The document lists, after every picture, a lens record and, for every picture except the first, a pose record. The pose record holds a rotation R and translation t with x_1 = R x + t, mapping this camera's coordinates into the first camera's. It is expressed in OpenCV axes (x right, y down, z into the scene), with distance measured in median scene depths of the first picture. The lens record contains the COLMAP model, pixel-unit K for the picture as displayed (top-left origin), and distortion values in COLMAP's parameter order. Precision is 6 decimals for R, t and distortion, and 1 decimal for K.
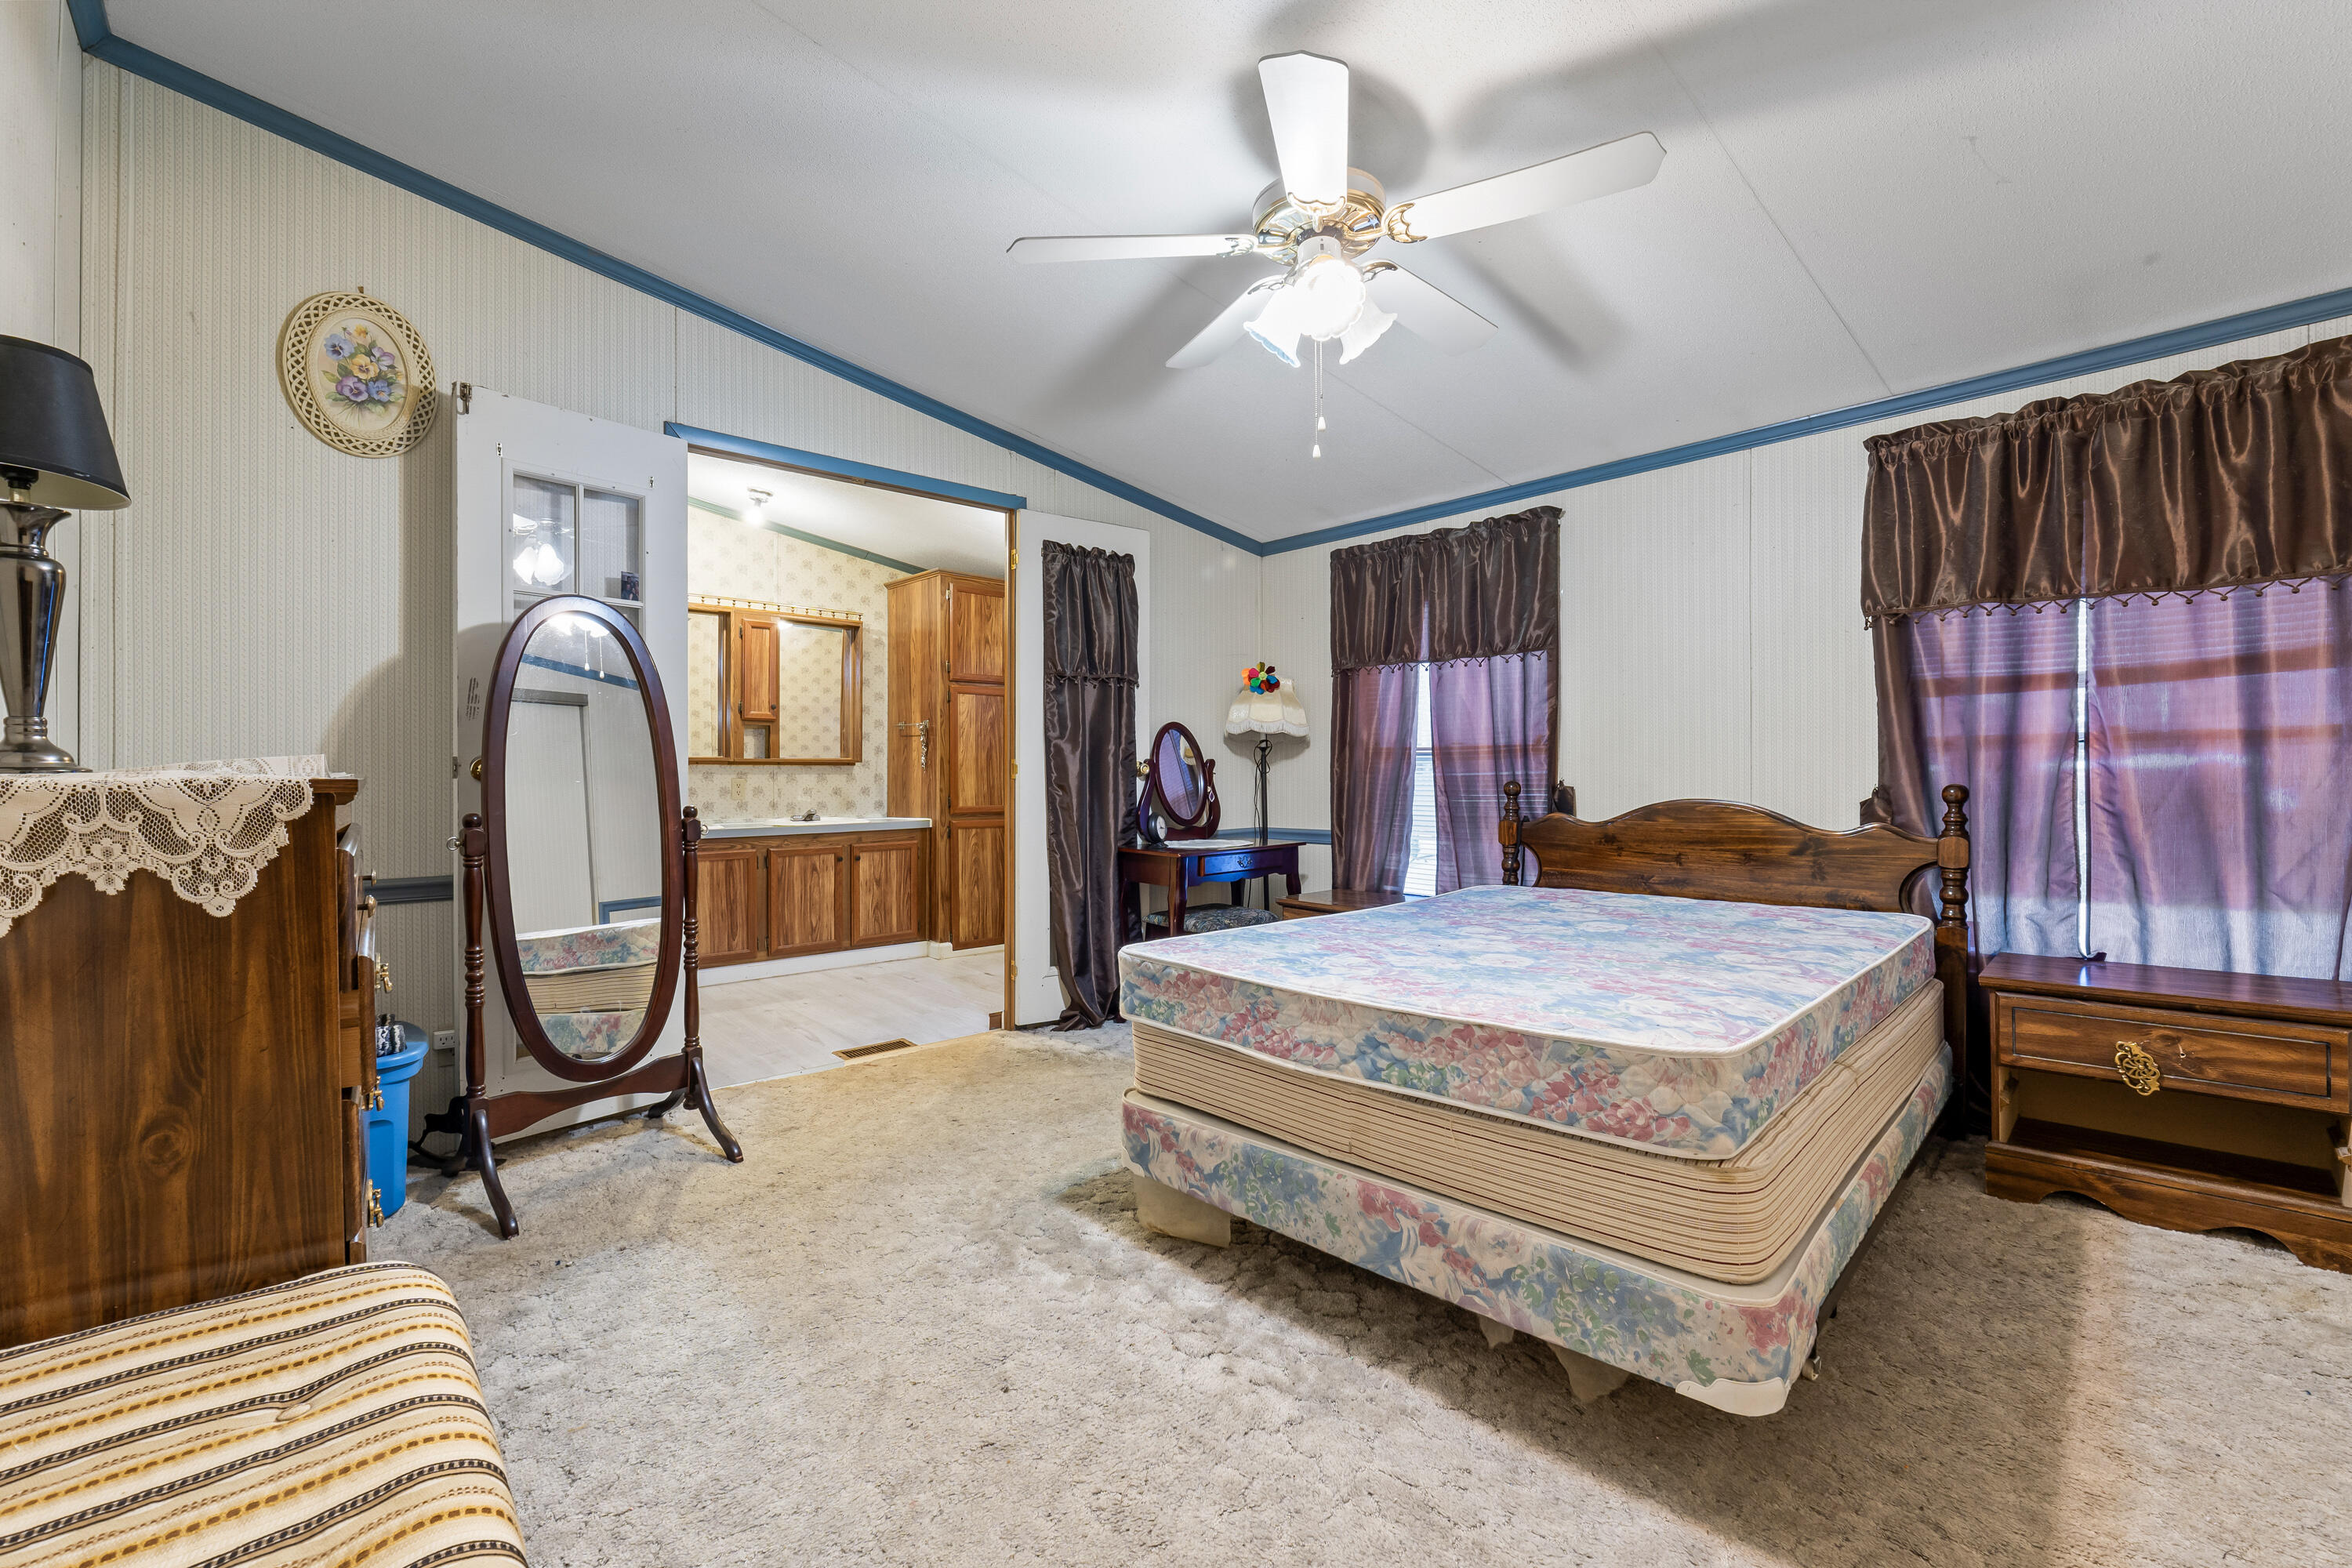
lens RADIAL K [[981.7, 0, 1167.9], [0, 981.7, 776.3], [0, 0, 1]] dist [-0.010115, -0.000123]
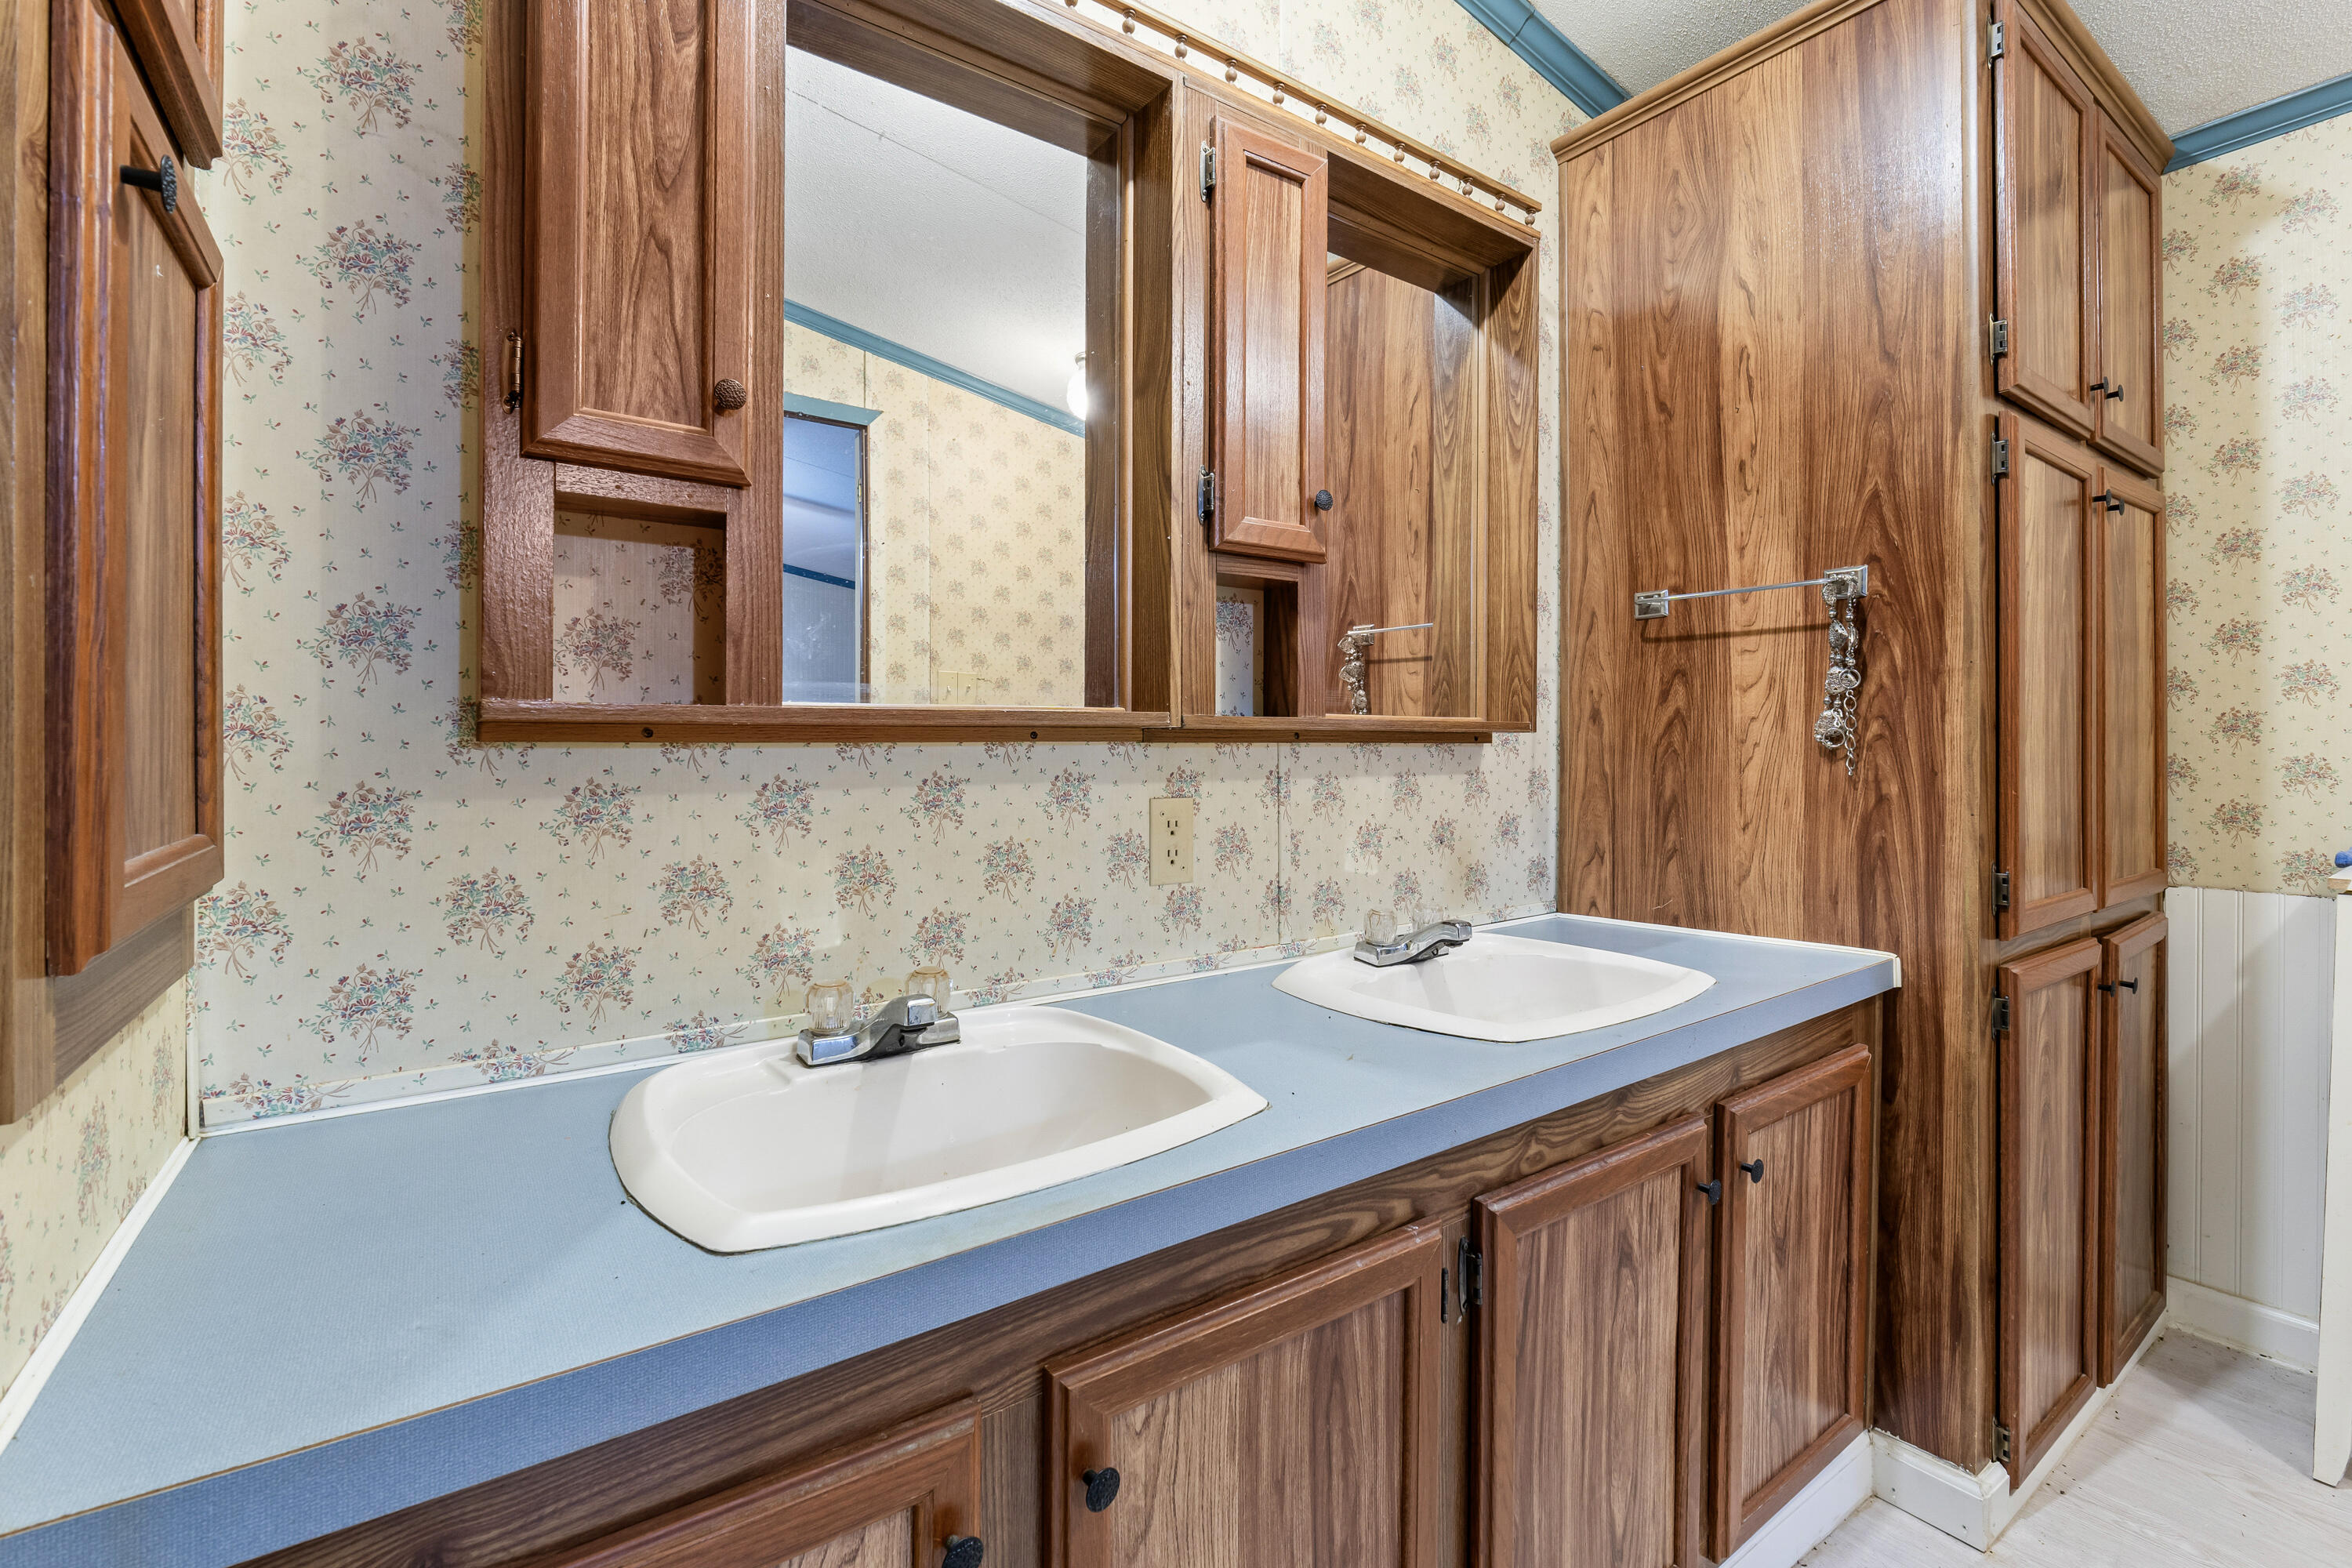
lens RADIAL K [[1028.7, 0, 1165.5], [0, 1028.7, 752.7], [0, 0, 1]] dist [-0.009375, 0.000406]
pose [[0.992372, -0.003014, -0.123241, -0.395675], [0.003116, 0.999995, 0.000632, -0.009119], [0.123238, -0.001011, 0.992377, 0.719290]]
